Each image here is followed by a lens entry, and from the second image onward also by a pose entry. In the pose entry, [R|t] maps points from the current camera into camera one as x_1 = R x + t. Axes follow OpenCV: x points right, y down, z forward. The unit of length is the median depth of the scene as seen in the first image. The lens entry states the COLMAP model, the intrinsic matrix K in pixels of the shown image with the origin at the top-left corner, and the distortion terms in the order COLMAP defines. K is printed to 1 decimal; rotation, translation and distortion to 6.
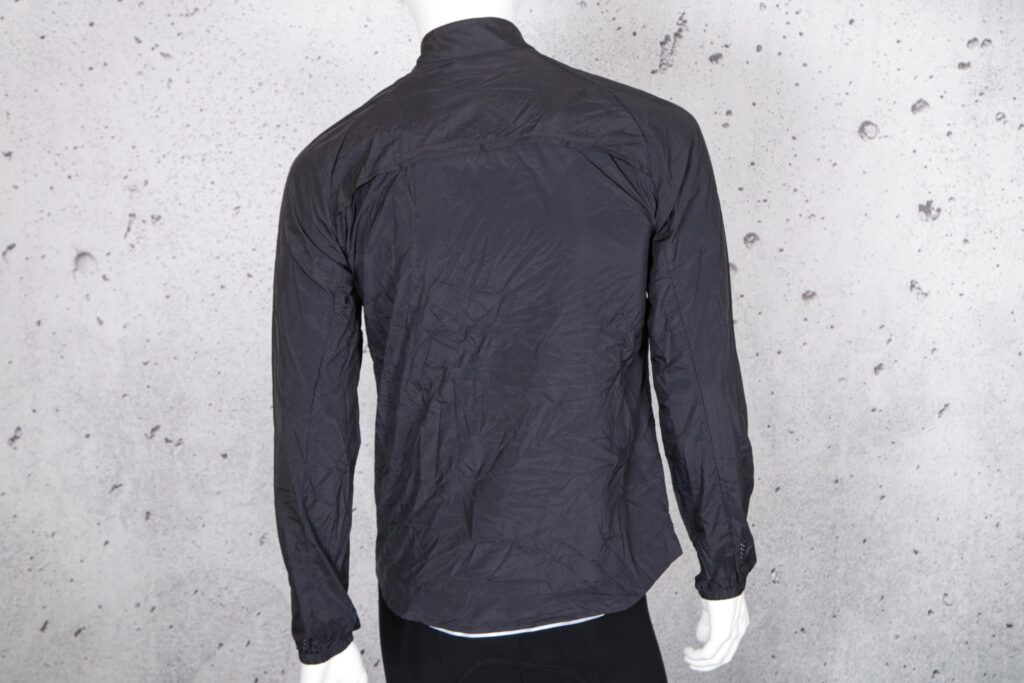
lens RADIAL K [[2248.4, 0, 513.9], [0, 2248.4, 340.9], [0, 0, 1]] dist [0.025696, 0.000000]
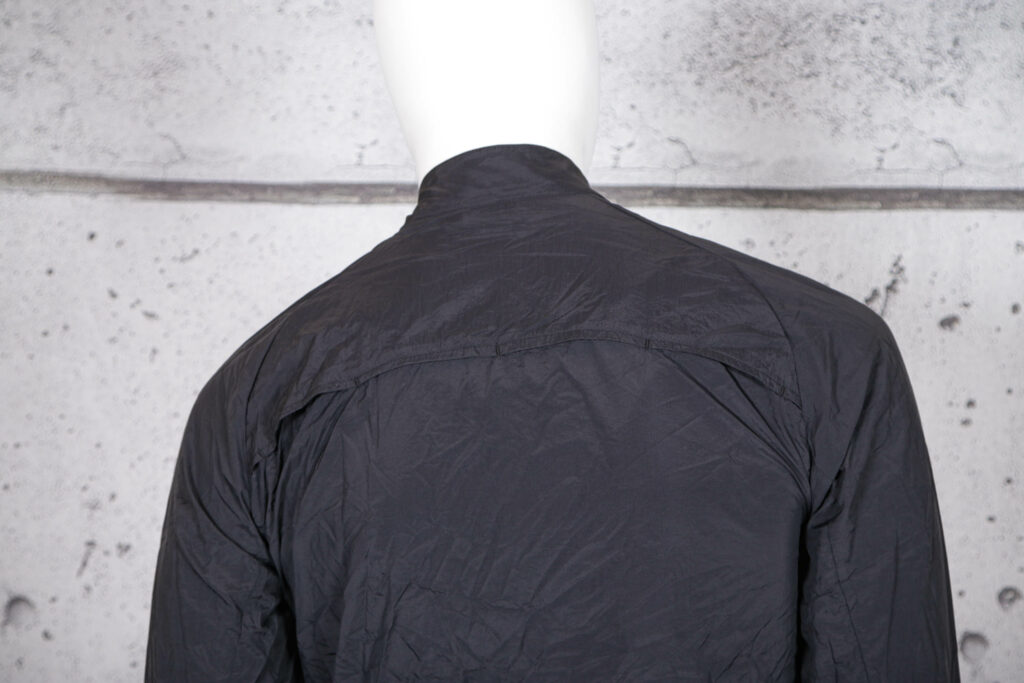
lens RADIAL K [[2210.7, 0, 508.1], [0, 2210.7, 342.9], [0, 0, 1]] dist [0.117455, 0.000000]
pose [[0.991252, 0.003597, -0.131931, 0.060853], [-0.031158, 0.977752, -0.207439, 0.027689], [0.128250, 0.209735, 0.969311, 0.447732]]
